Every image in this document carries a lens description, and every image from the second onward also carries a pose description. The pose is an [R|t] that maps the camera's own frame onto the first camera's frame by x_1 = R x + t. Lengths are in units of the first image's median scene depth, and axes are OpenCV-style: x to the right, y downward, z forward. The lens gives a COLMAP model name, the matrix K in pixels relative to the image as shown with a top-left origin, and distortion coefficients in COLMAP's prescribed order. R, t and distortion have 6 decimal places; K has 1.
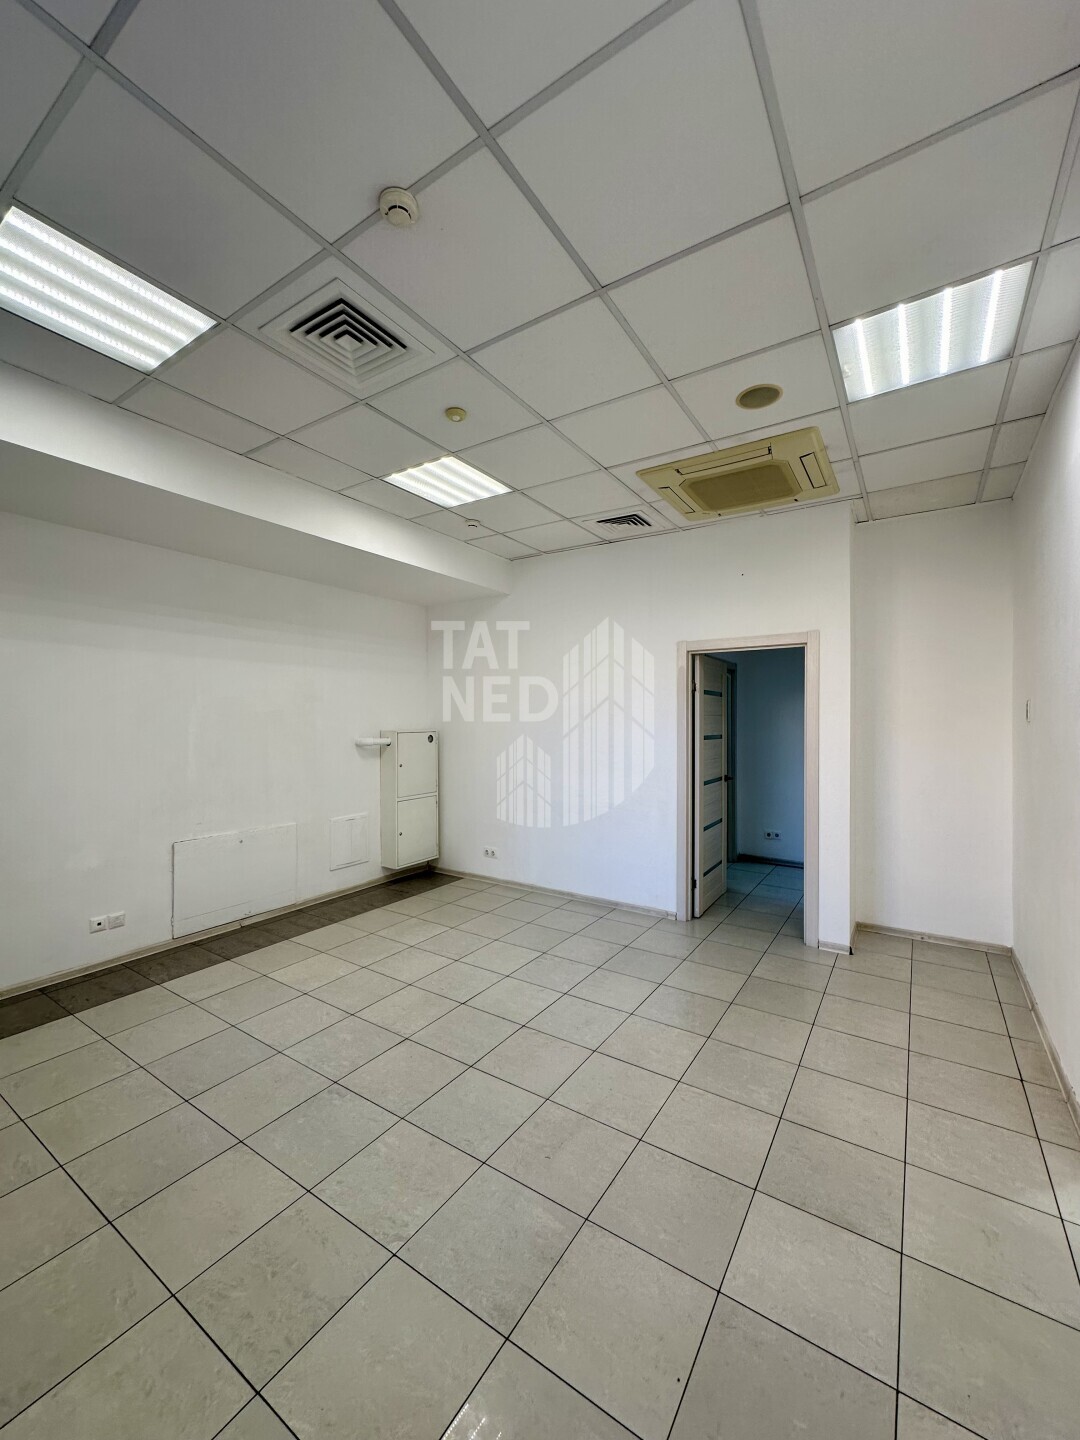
lens RADIAL K [[572.7, 0, 535.1], [0, 572.7, 713.2], [0, 0, 1]] dist [0.002106, 0.001313]
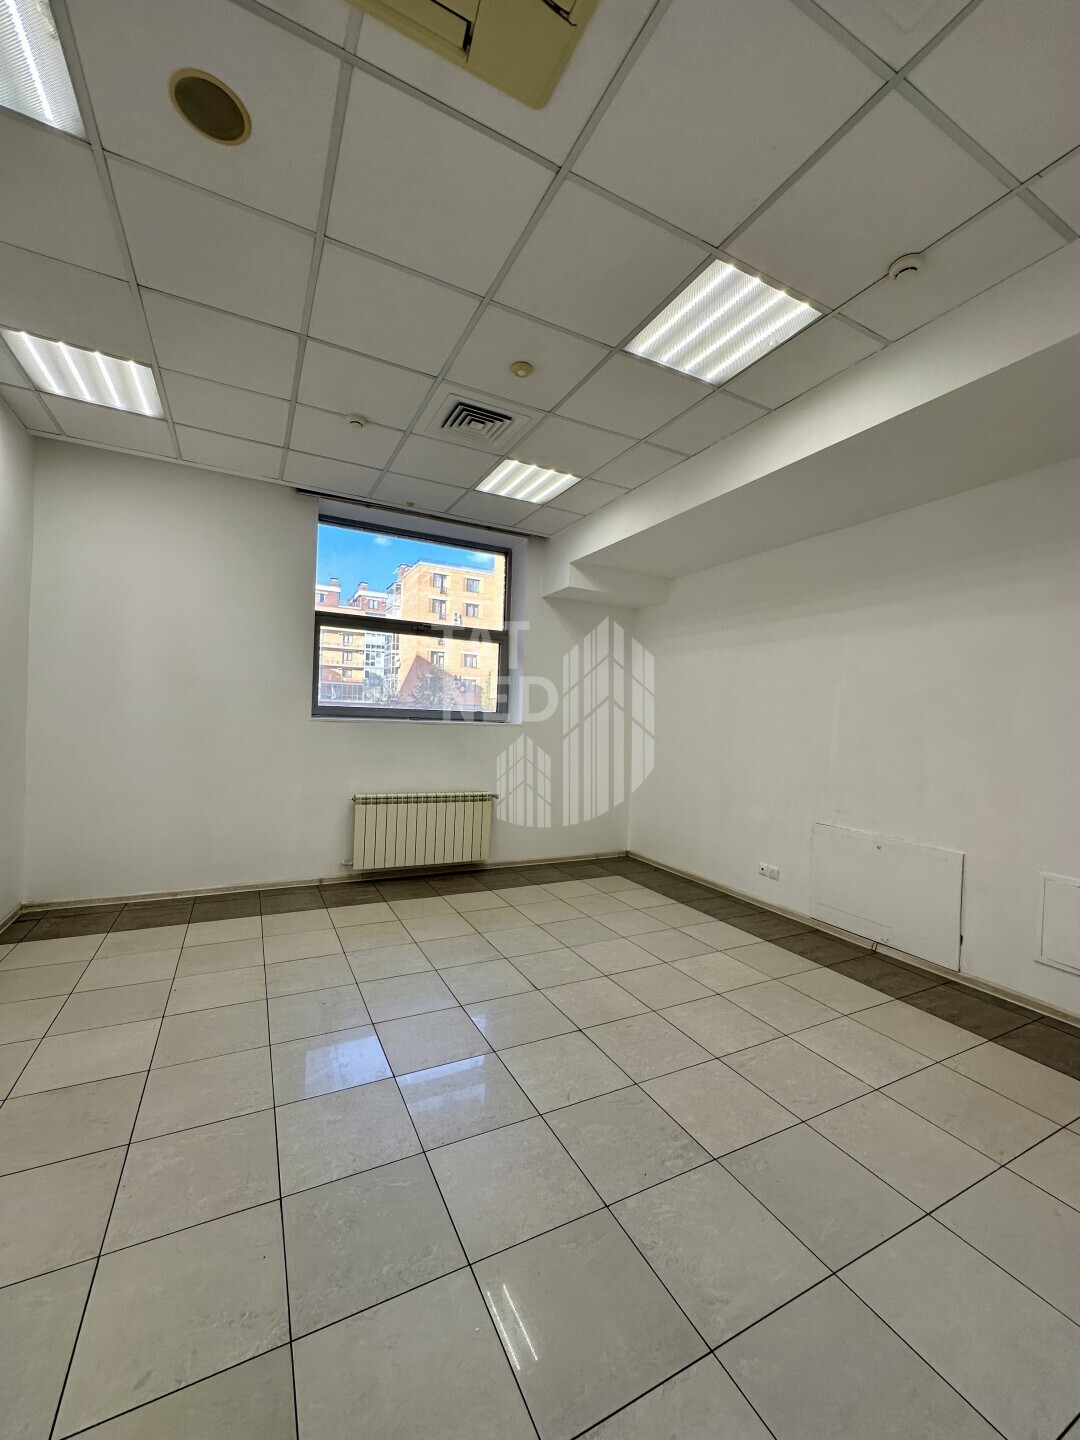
lens RADIAL K [[572.7, 0, 538.2], [0, 572.7, 715.6], [0, 0, 1]] dist [0.002106, 0.001313]
pose [[-0.487961, -0.022387, -0.872578, 0.562576], [-0.022211, 0.999666, -0.013227, 0.072036], [0.872583, 0.012927, -0.488295, 1.225223]]
